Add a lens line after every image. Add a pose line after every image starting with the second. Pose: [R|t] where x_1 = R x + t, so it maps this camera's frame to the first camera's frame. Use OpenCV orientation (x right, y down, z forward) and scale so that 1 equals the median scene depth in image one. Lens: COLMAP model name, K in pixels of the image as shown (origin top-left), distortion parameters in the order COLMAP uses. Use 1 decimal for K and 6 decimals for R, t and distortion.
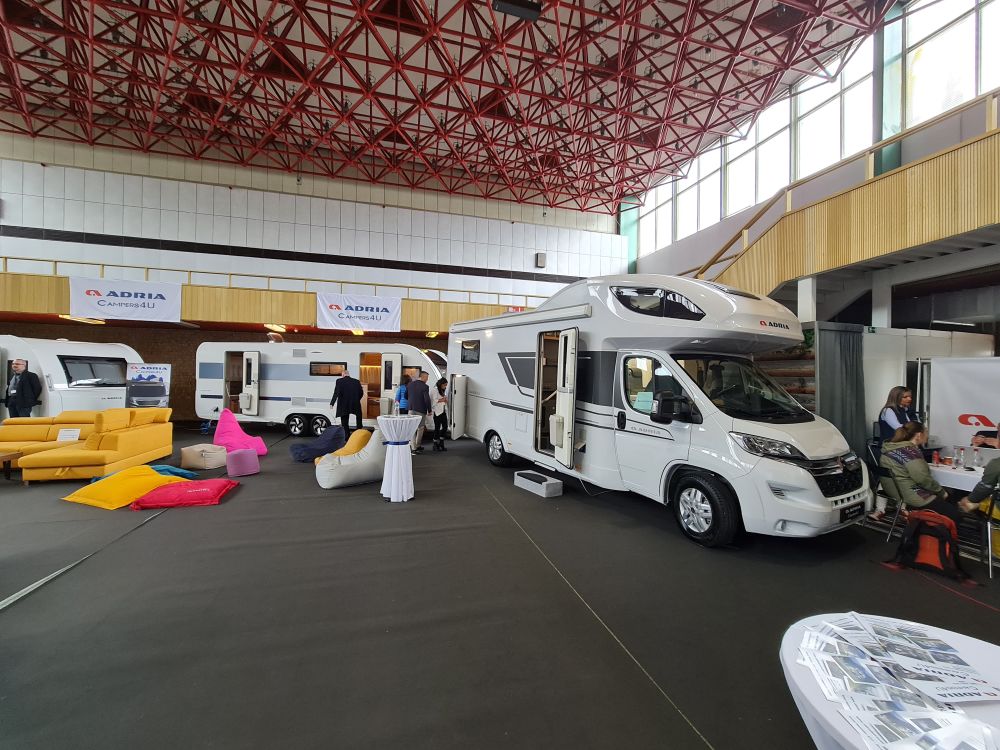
lens RADIAL K [[409.0, 0, 496.3], [0, 409.0, 372.7], [0, 0, 1]] dist [-0.002832, 0.000239]
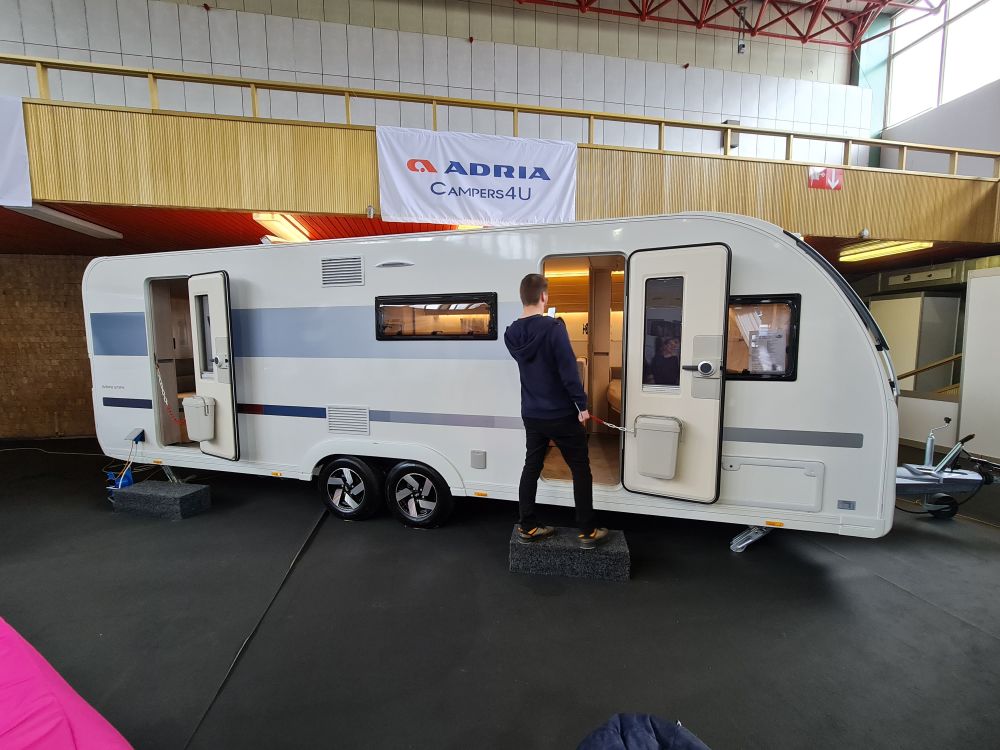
lens RADIAL K [[409.0, 0, 502.1], [0, 409.0, 371.7], [0, 0, 1]] dist [-0.002832, 0.000239]
pose [[0.996016, -0.017609, -0.087421, -0.324948], [0.025857, 0.995223, 0.094137, 0.003773], [0.085346, -0.096022, 0.991714, 0.675963]]
